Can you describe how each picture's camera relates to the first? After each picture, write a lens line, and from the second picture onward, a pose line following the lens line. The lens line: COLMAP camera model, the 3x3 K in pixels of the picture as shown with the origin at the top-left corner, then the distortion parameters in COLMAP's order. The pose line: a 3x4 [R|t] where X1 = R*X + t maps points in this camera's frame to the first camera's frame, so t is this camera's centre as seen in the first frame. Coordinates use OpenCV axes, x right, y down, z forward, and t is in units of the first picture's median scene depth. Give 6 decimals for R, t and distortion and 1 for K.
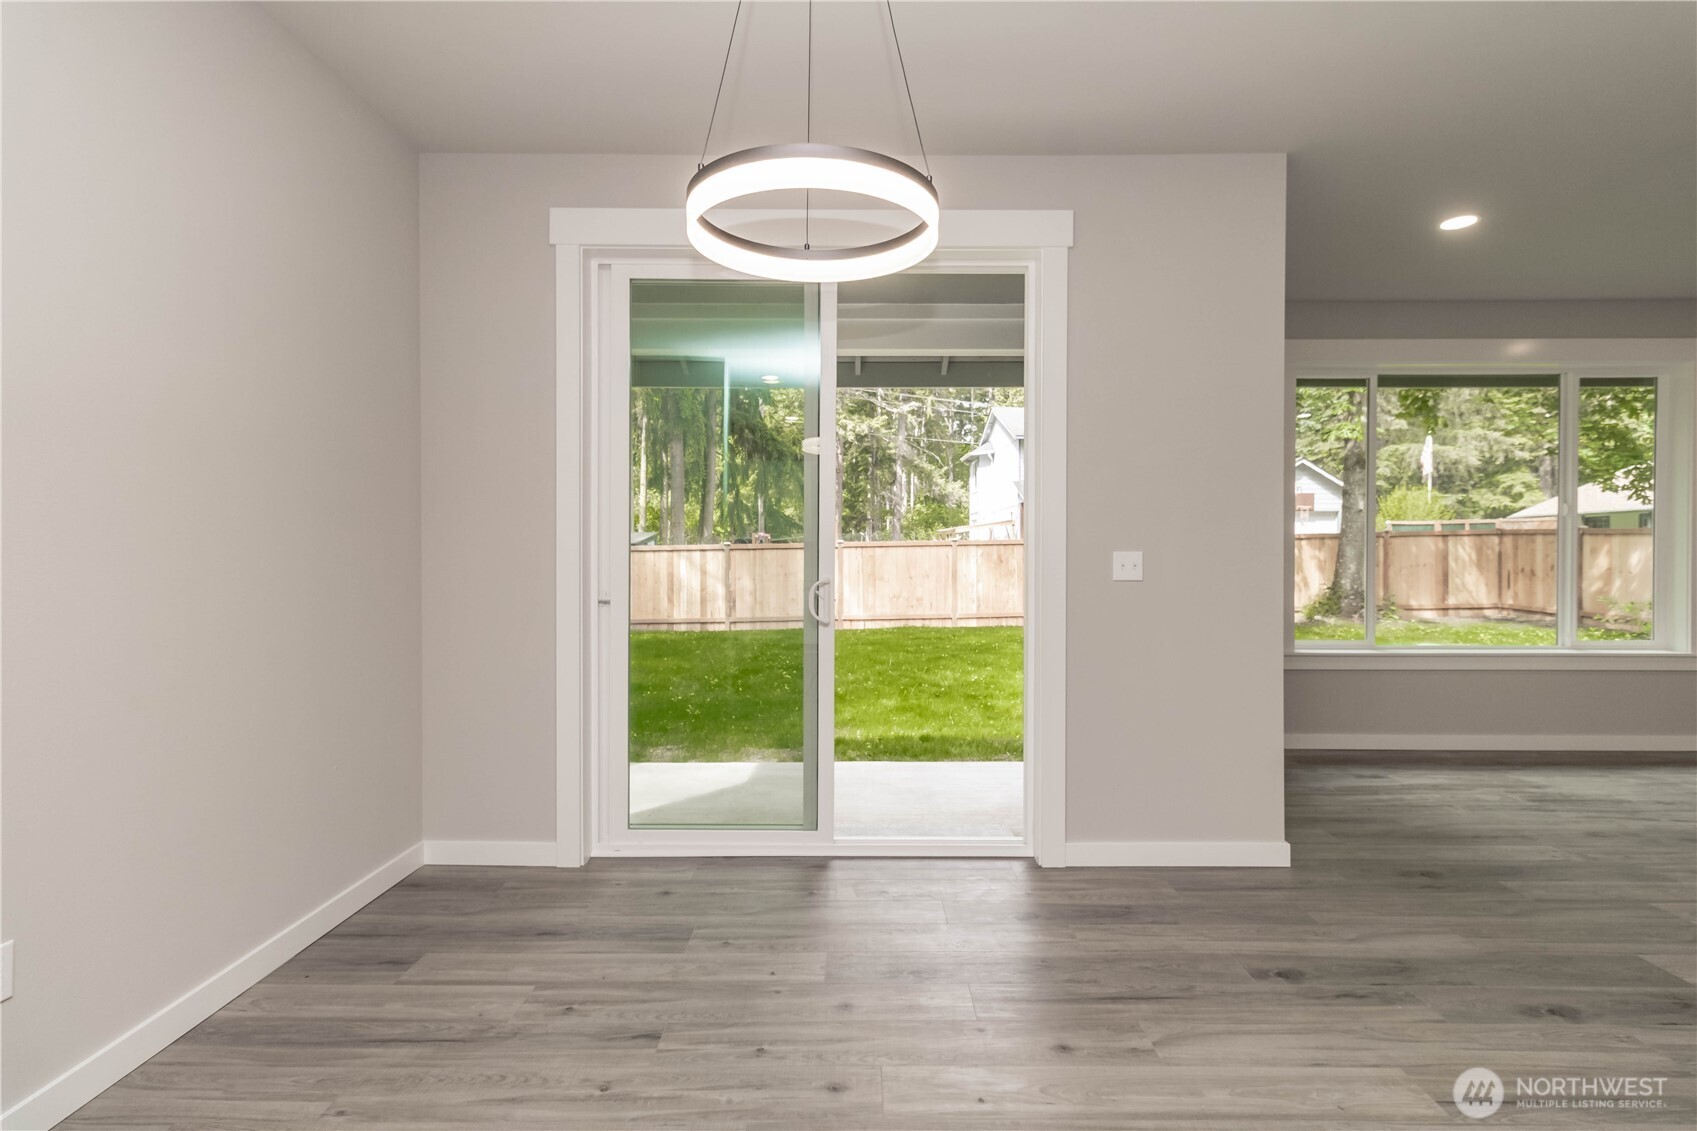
lens RADIAL K [[796.0, 0, 853.4], [0, 796.0, 566.2], [0, 0, 1]] dist [0.004077, 0.000426]
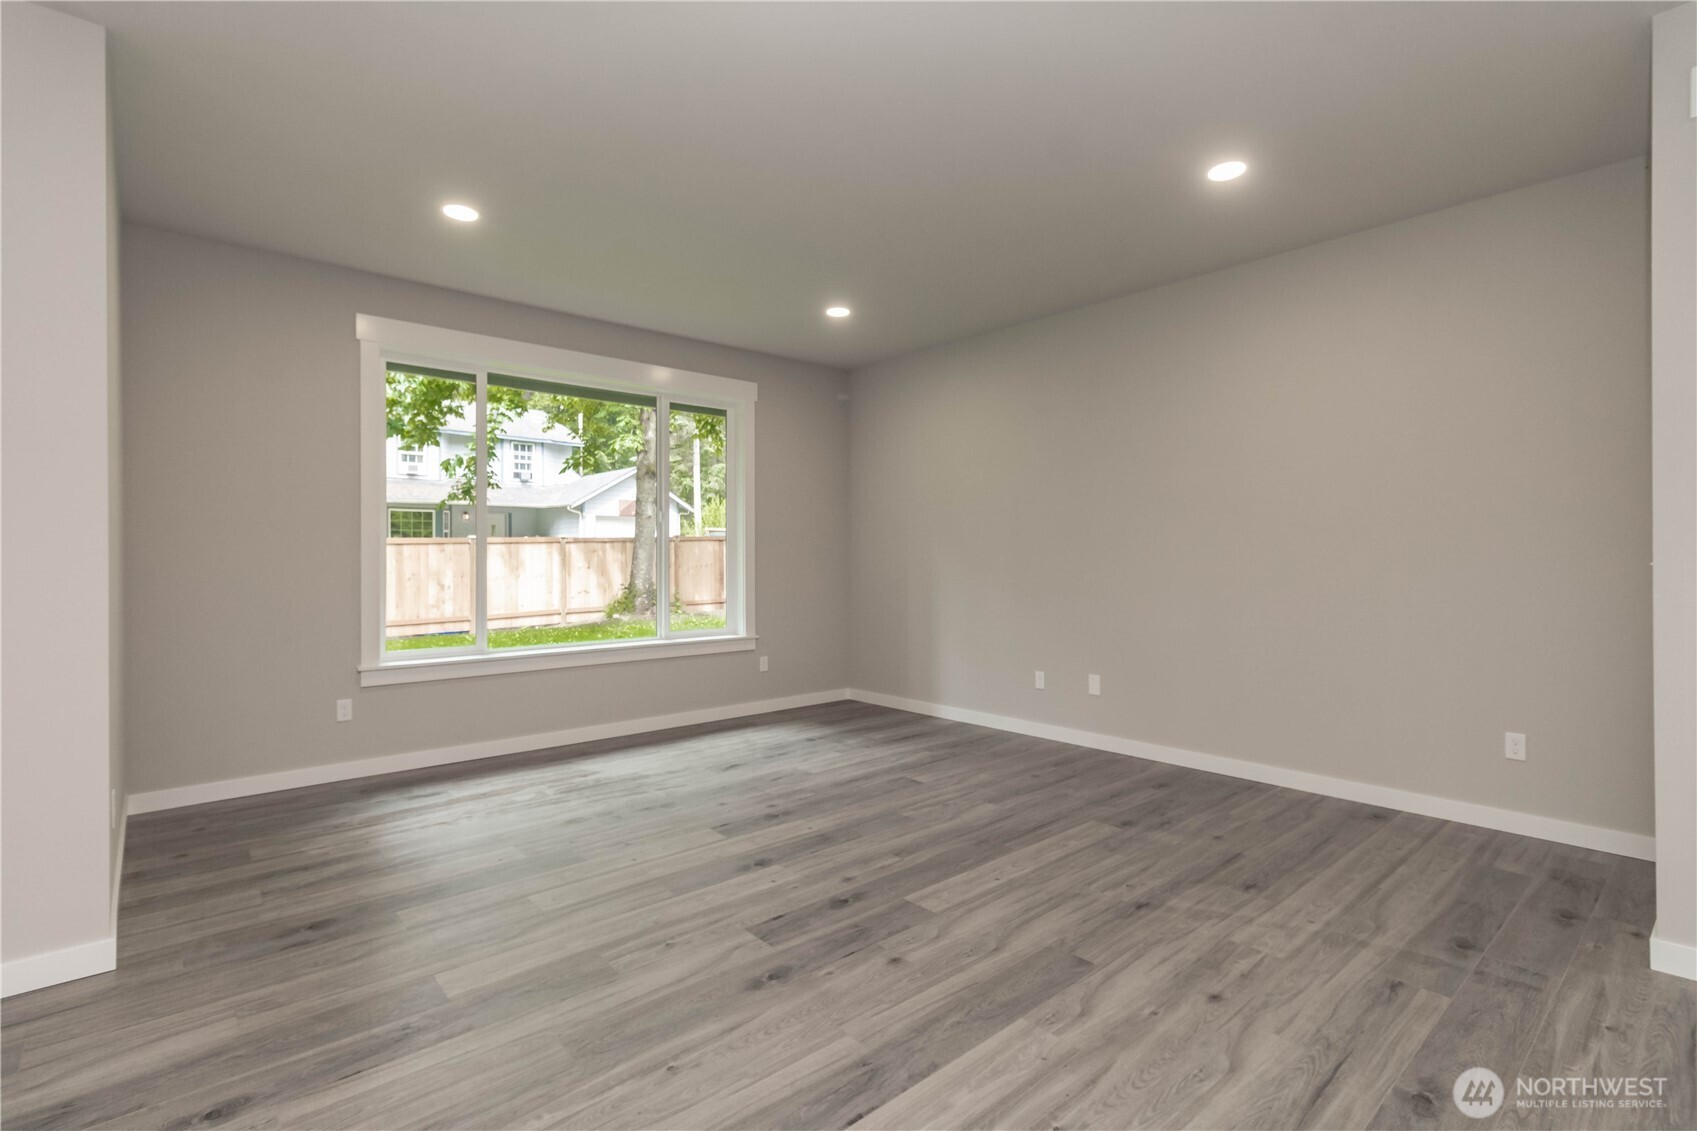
lens RADIAL K [[795.6, 0, 858.5], [0, 795.6, 556.5], [0, 0, 1]] dist [0.003018, 0.000294]
pose [[0.743107, -0.002441, 0.669168, 0.559794], [0.013016, 0.999857, -0.010808, 0.003310], [-0.669046, 0.016742, 0.743032, -0.039154]]
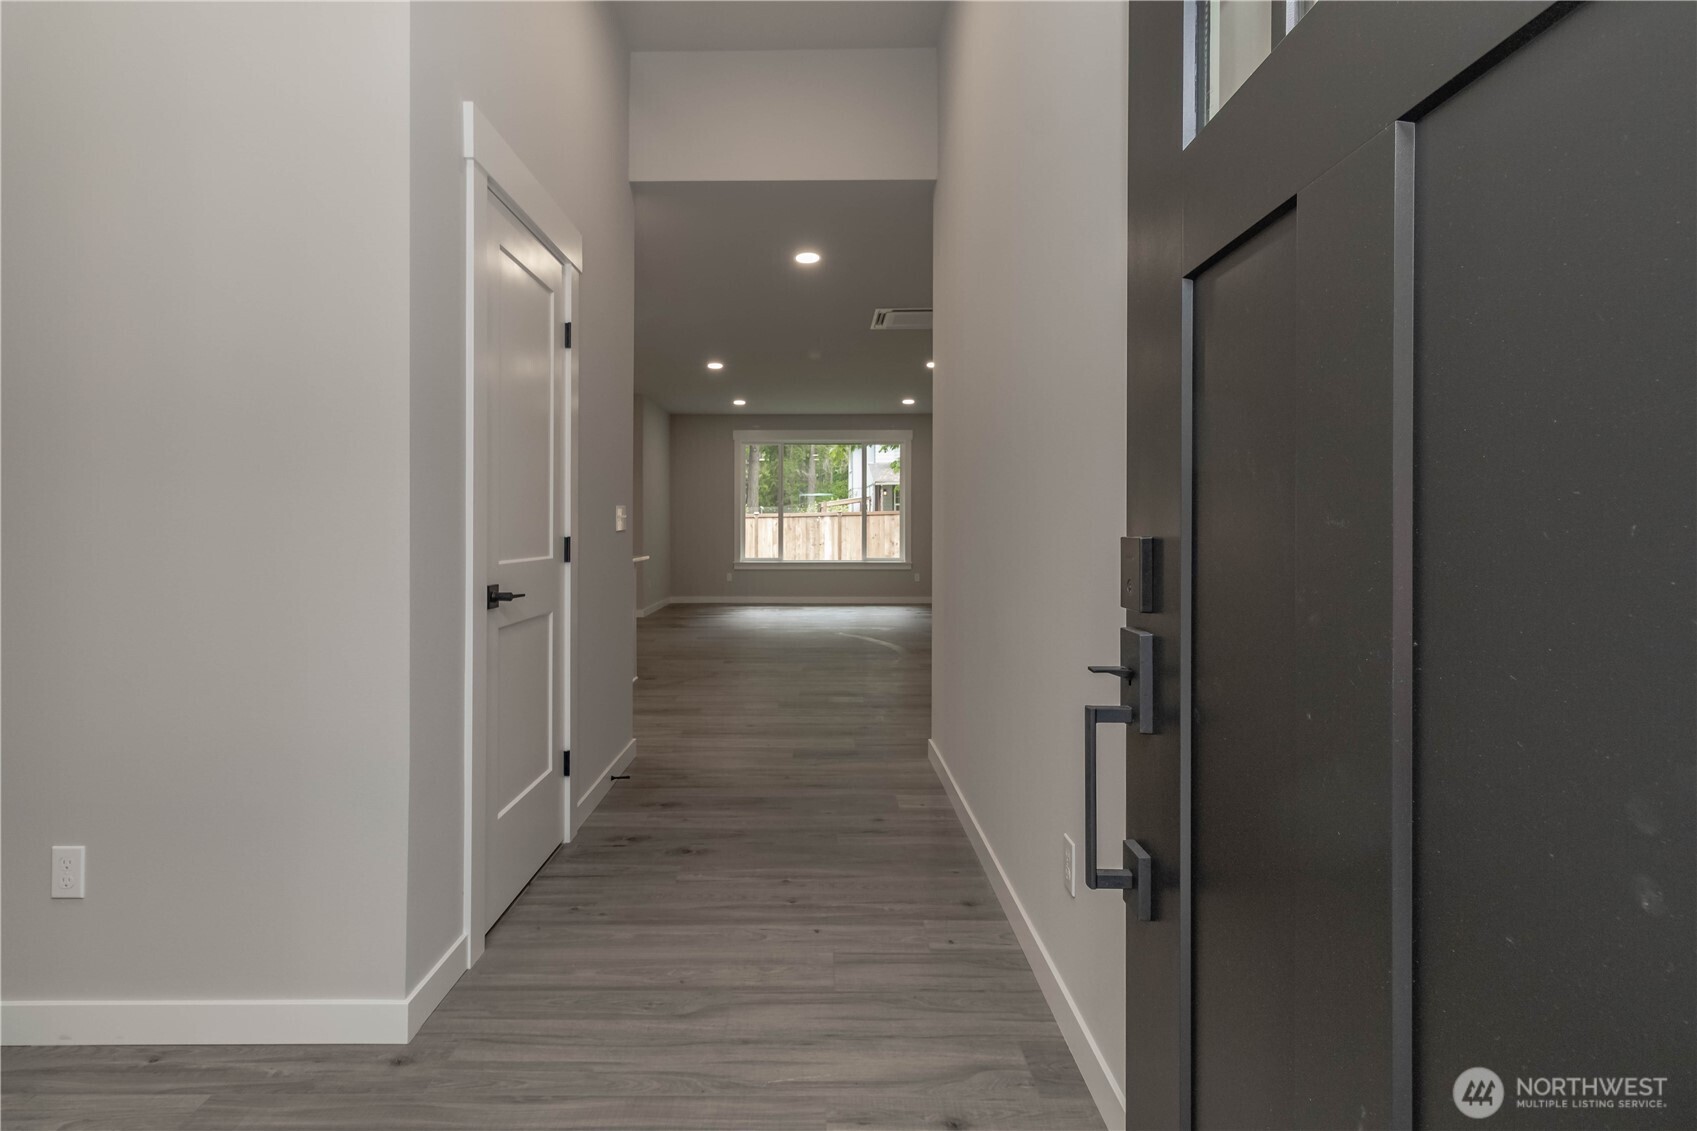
lens RADIAL K [[811.7, 0, 811.7], [0, 811.7, 523.9], [0, 0, 1]] dist [0.003567, 0.000488]
pose [[0.999998, -0.000393, -0.002044, 1.216688], [0.000353, 0.999814, -0.019297, 0.064920], [0.002051, 0.019296, 0.999812, -2.232503]]
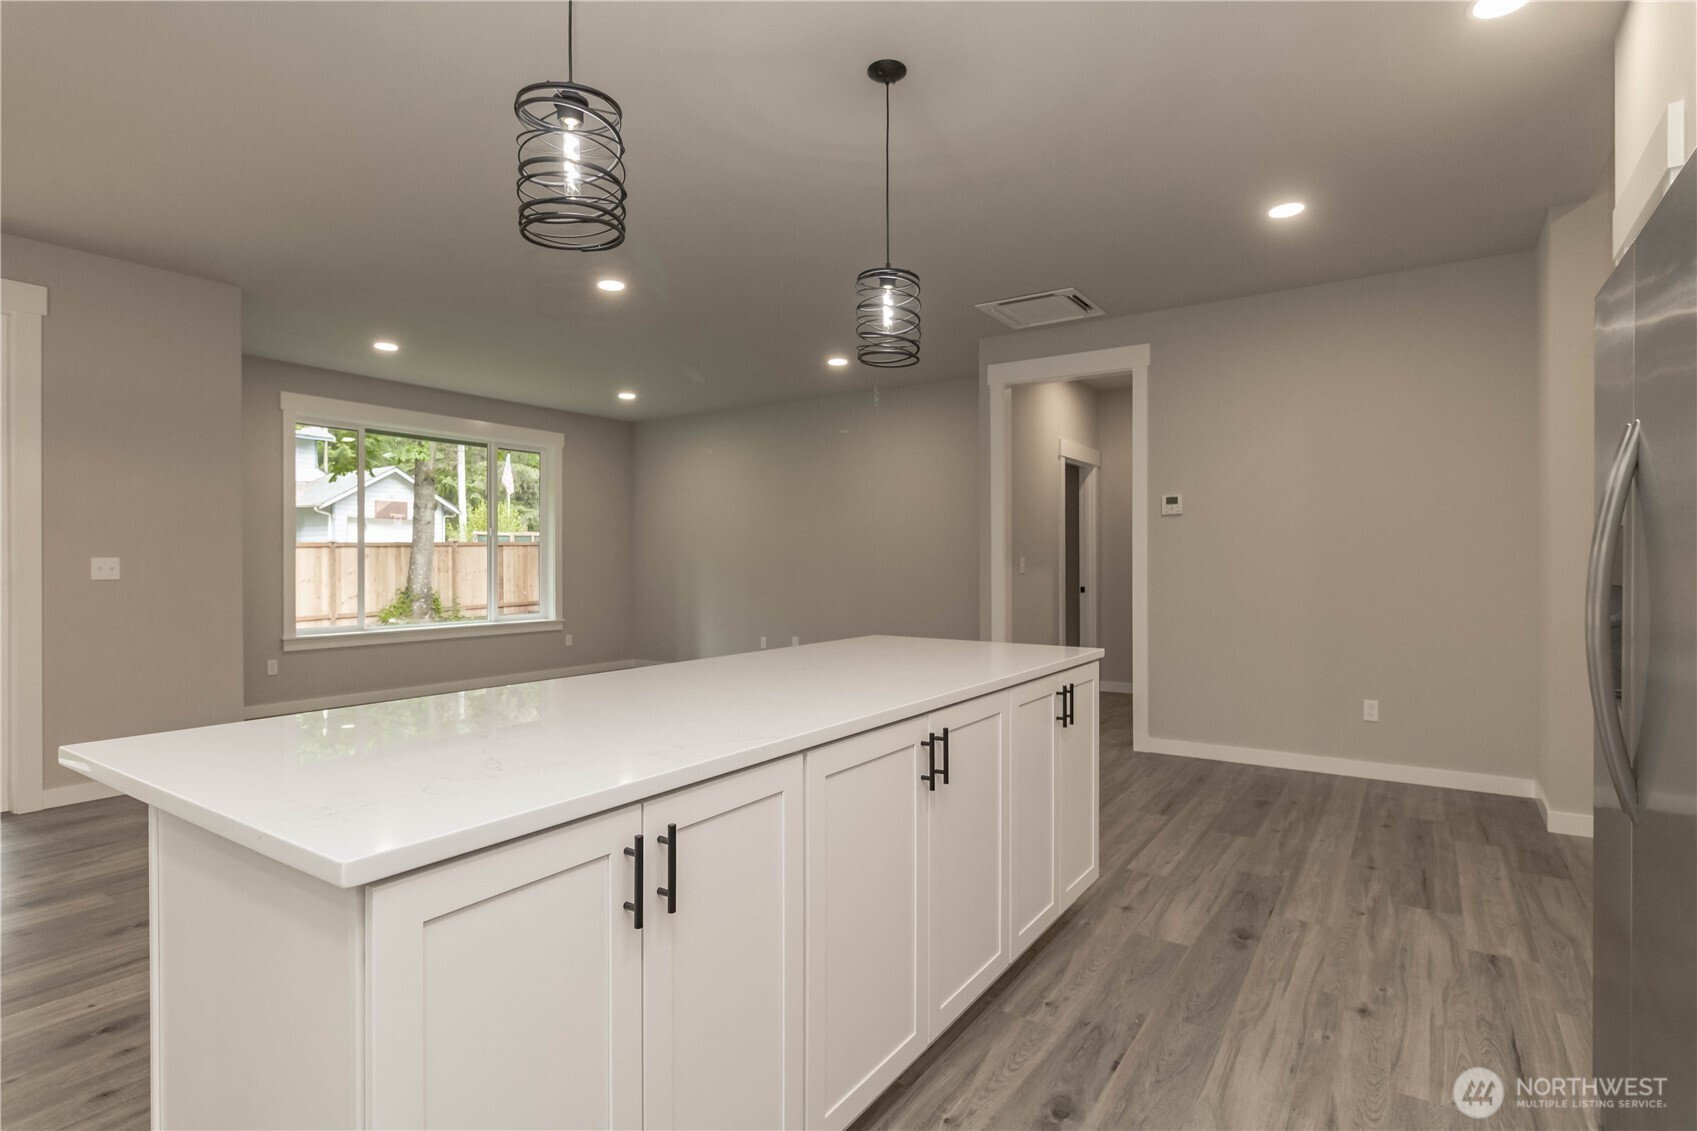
lens RADIAL K [[852.0, 0, 863.7], [0, 852.0, 562.0], [0, 0, 1]] dist [-0.002549, 0.000198]
pose [[0.548709, -0.002122, 0.836010, -0.141247], [0.014819, 0.999864, -0.007188, 0.016766], [-0.835882, 0.016333, 0.548666, -0.812814]]
